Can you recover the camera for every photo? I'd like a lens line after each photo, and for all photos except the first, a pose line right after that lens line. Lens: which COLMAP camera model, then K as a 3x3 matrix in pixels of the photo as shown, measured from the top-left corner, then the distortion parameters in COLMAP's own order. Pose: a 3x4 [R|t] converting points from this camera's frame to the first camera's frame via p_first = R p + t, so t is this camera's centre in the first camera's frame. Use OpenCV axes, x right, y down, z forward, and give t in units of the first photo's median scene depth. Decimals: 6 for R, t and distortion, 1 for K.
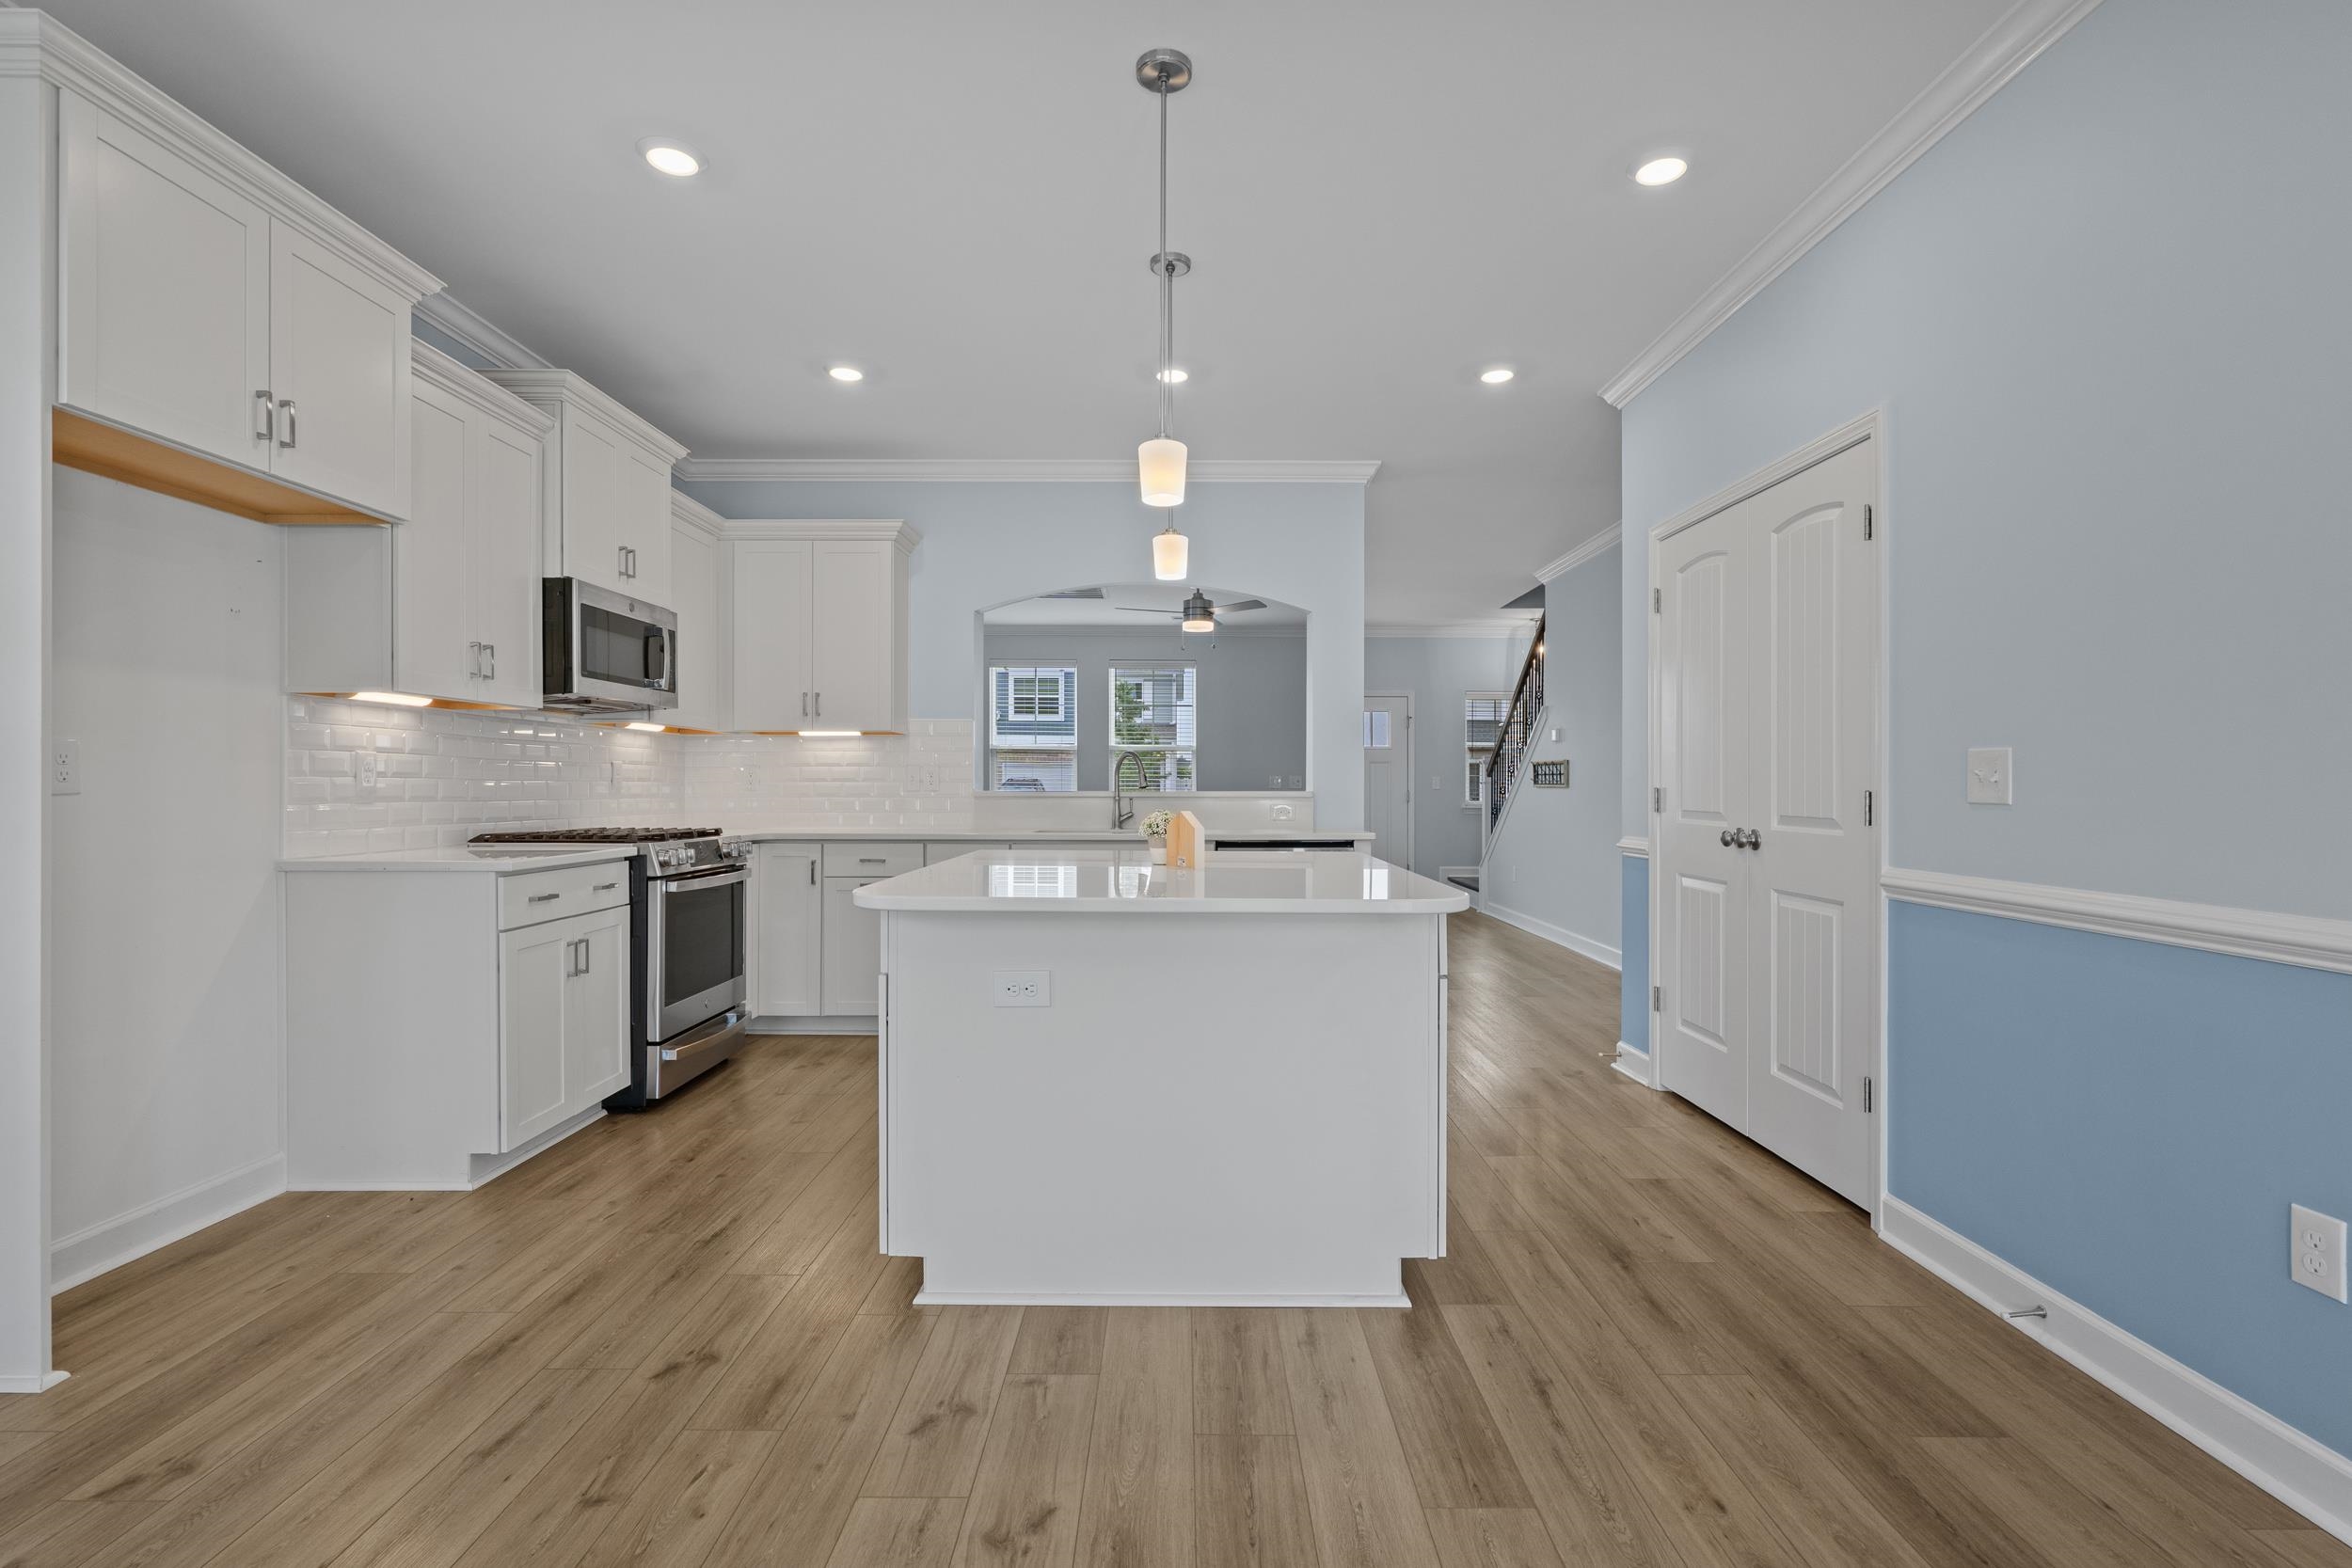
lens RADIAL K [[1086.0, 0, 1168.7], [0, 1086.0, 769.1], [0, 0, 1]] dist [-0.002390, 0.000106]
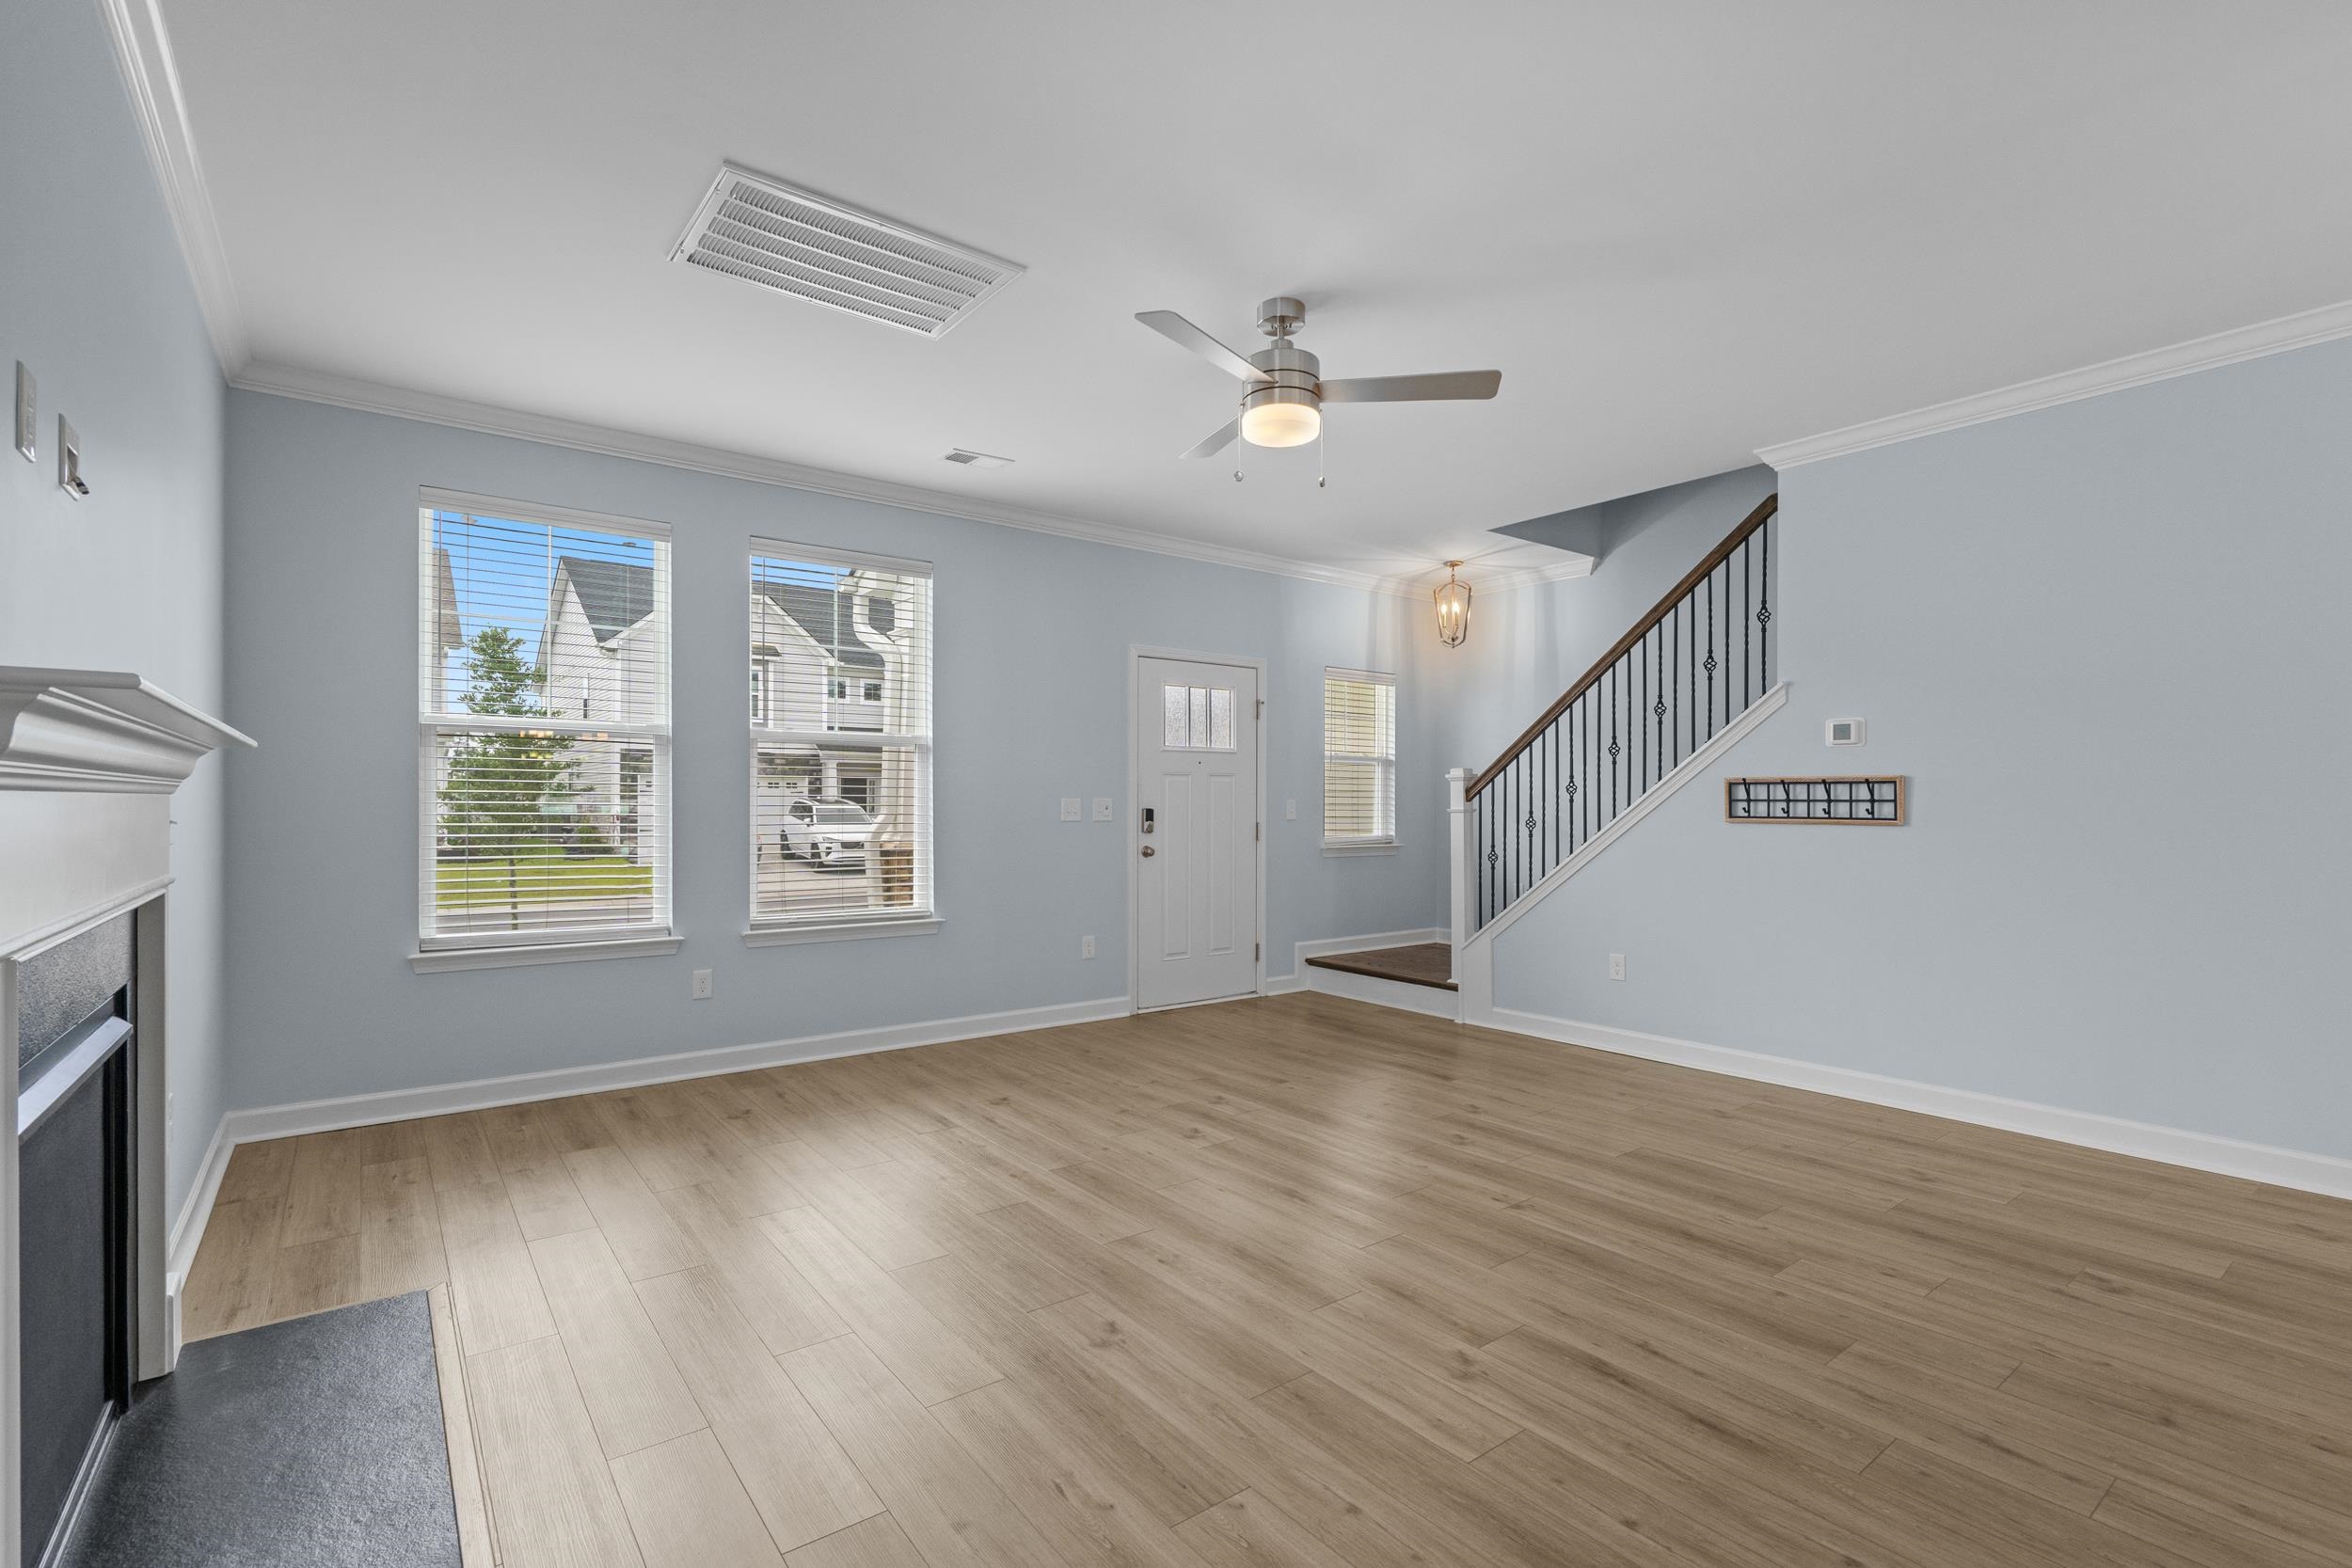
lens RADIAL K [[1055.6, 0, 1185.1], [0, 1055.6, 792.7], [0, 0, 1]] dist [-0.035788, 0.000234]
pose [[0.786556, -0.004048, 0.617505, -0.665240], [-0.003470, 0.999934, 0.010975, -0.011580], [-0.617509, -0.010775, 0.786490, 2.088296]]
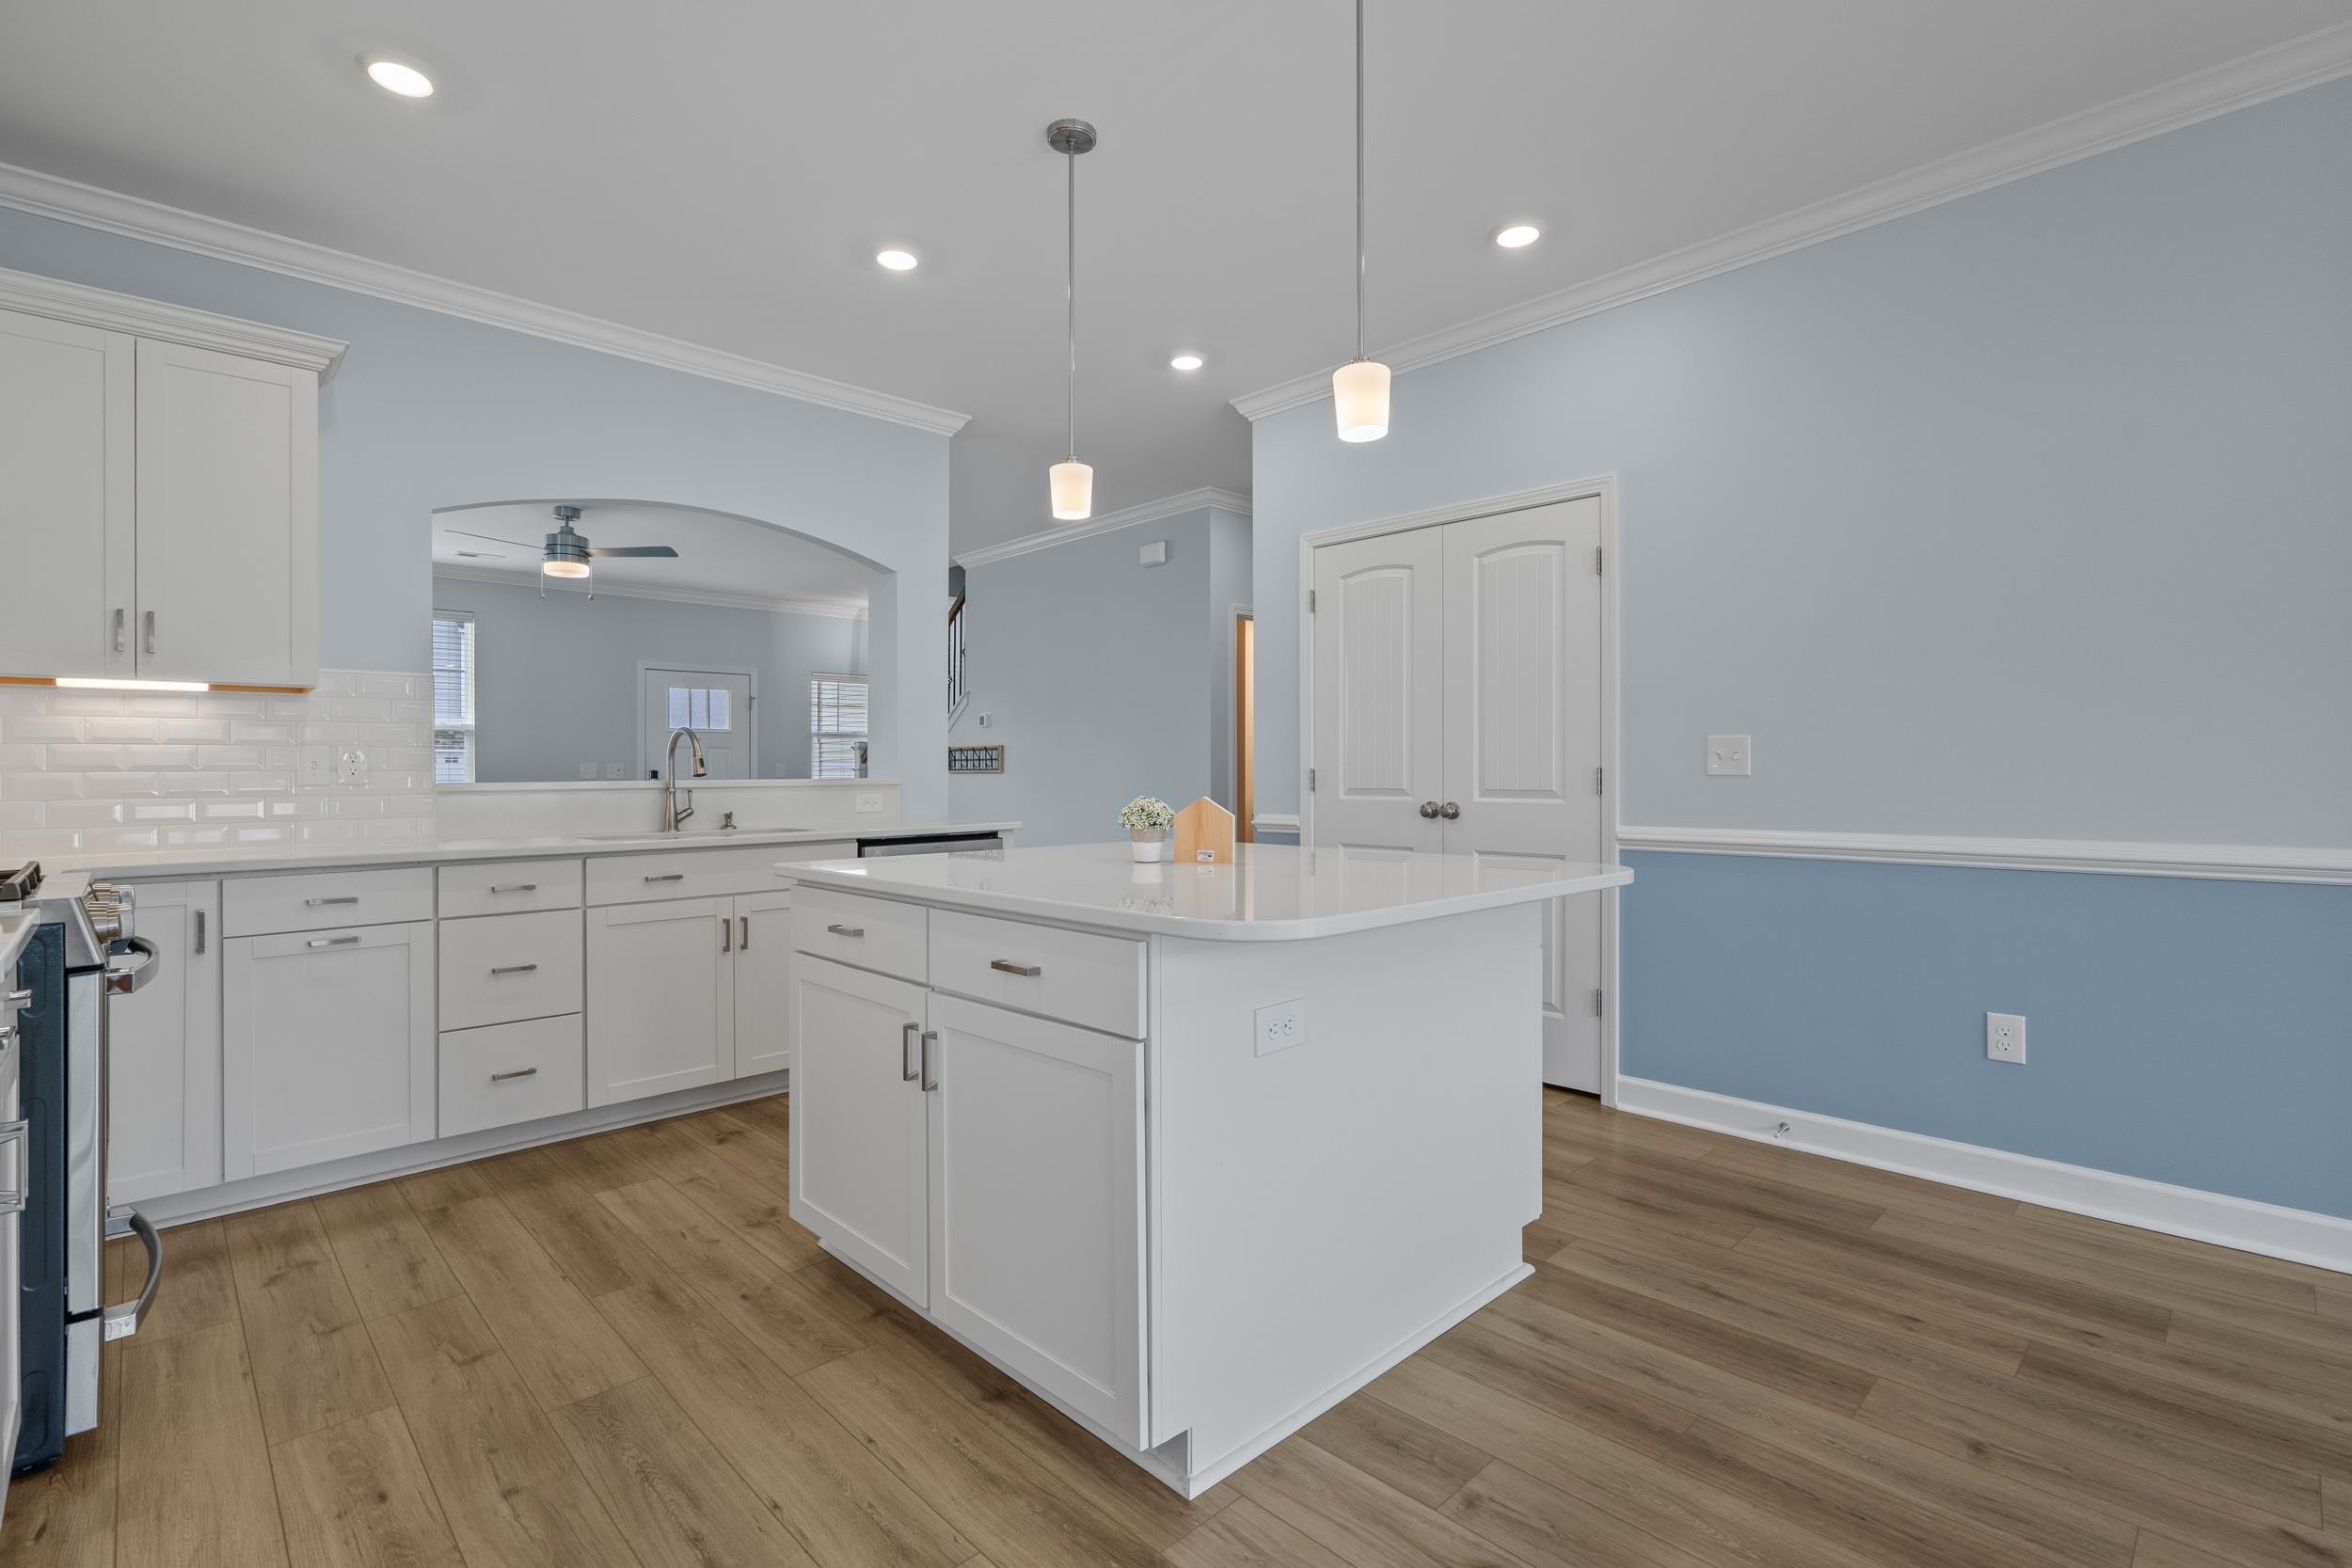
lens RADIAL K [[1091.6, 0, 1184.5], [0, 1091.6, 755.7], [0, 0, 1]] dist [-0.001626, 0.000546]
pose [[0.711393, 0.002211, 0.702791, -0.591076], [-0.000653, 0.999997, -0.002485, 0.008875], [-0.702794, 0.001309, 0.711392, 0.399022]]
